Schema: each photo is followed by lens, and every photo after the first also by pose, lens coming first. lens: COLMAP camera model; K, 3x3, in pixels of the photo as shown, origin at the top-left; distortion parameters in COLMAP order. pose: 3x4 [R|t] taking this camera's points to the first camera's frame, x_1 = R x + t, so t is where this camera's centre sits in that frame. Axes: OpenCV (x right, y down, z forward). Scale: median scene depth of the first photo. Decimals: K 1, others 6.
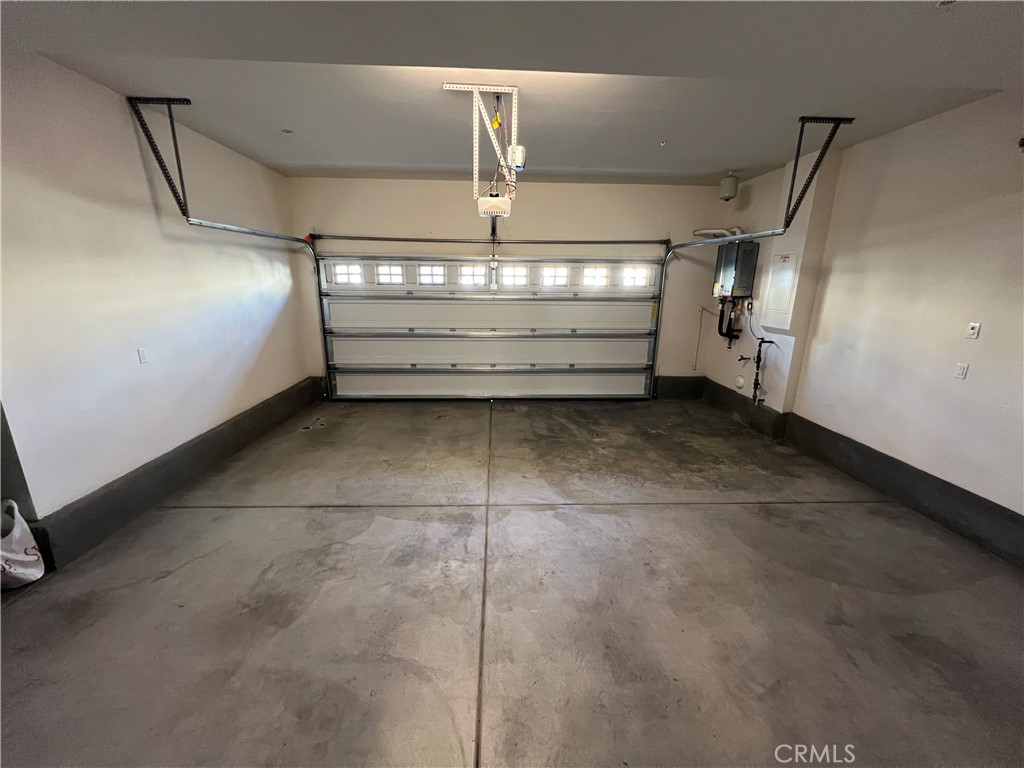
lens RADIAL K [[410.2, 0, 512.1], [0, 410.2, 383.3], [0, 0, 1]] dist [0.000397, 0.000155]
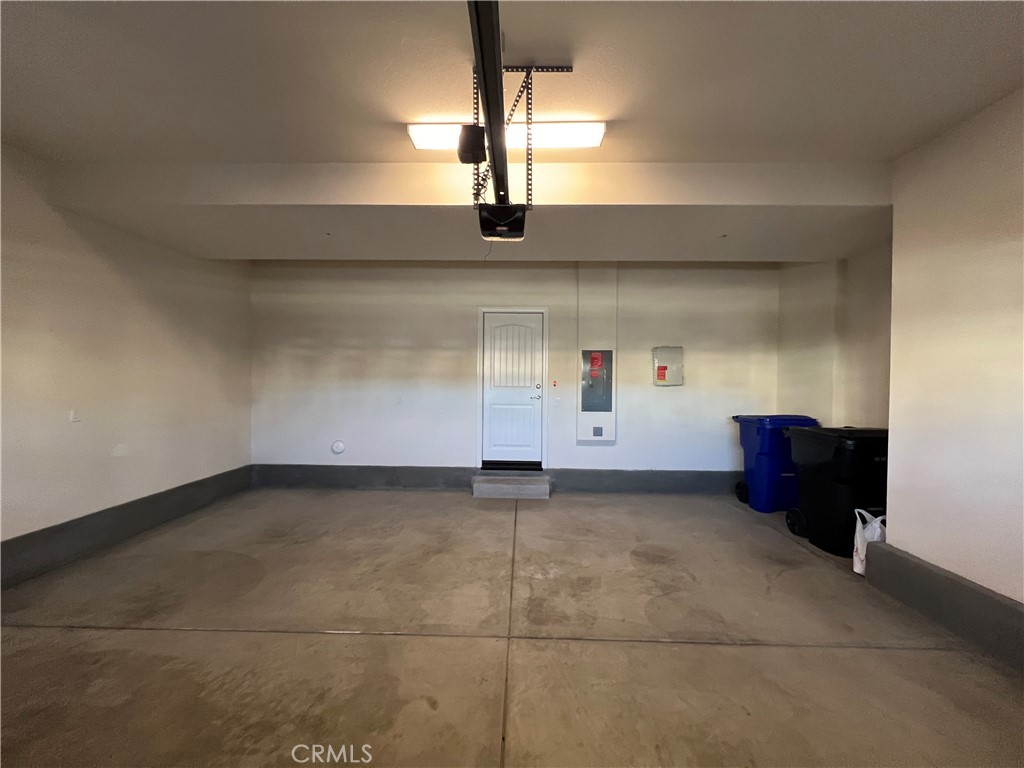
lens RADIAL K [[410.2, 0, 512.1], [0, 410.2, 383.9], [0, 0, 1]] dist [0.000397, 0.000155]
pose [[-0.997699, -0.024054, 0.063388, -0.104394], [-0.007247, 0.967425, 0.253054, -0.321223], [-0.067410, 0.252013, -0.965373, 1.662010]]
